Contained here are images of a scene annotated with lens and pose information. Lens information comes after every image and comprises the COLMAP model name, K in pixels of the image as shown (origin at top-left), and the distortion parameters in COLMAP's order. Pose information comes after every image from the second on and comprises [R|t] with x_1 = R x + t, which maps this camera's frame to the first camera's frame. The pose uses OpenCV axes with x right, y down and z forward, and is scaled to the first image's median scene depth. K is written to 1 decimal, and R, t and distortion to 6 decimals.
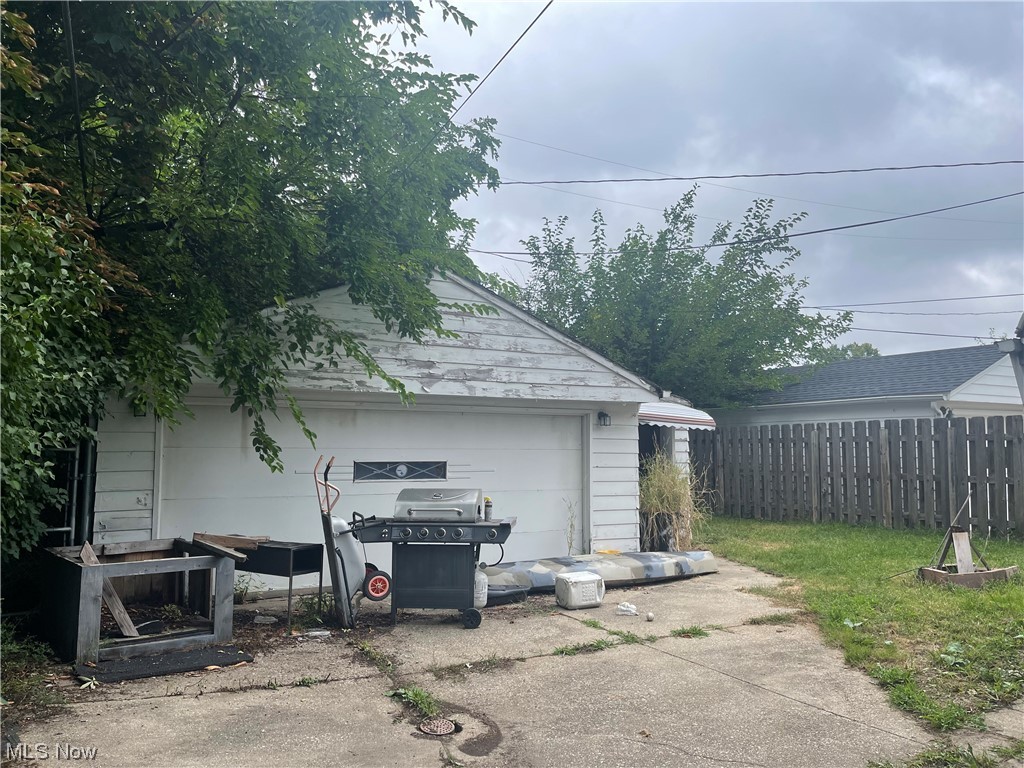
lens RADIAL K [[768.3, 0, 508.0], [0, 768.3, 382.2], [0, 0, 1]] dist [0.046595, -0.065740]
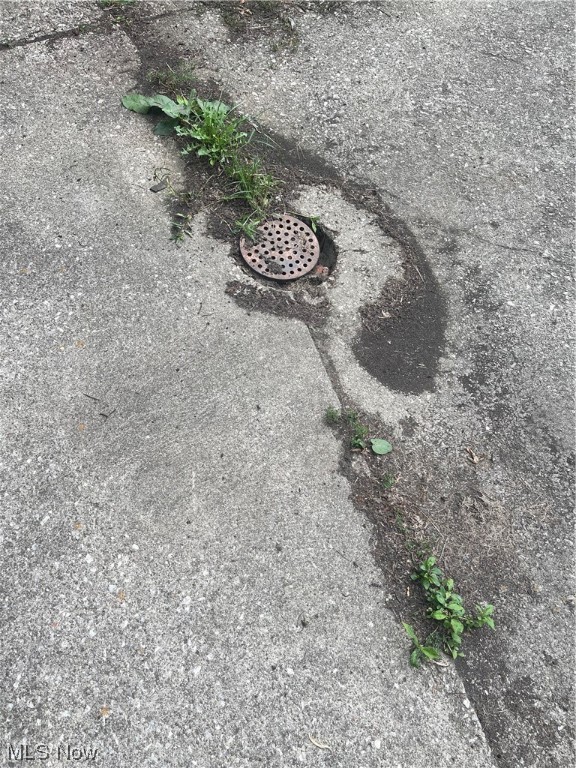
lens RADIAL K [[576.2, 0, 288.2], [0, 576.2, 384.1], [0, 0, 1]] dist [0.046595, -0.065740]
pose [[0.995231, -0.047869, 0.084993, -0.116754], [-0.057603, 0.414770, 0.908101, 0.184588], [-0.078723, -0.908666, 0.410035, 0.794656]]
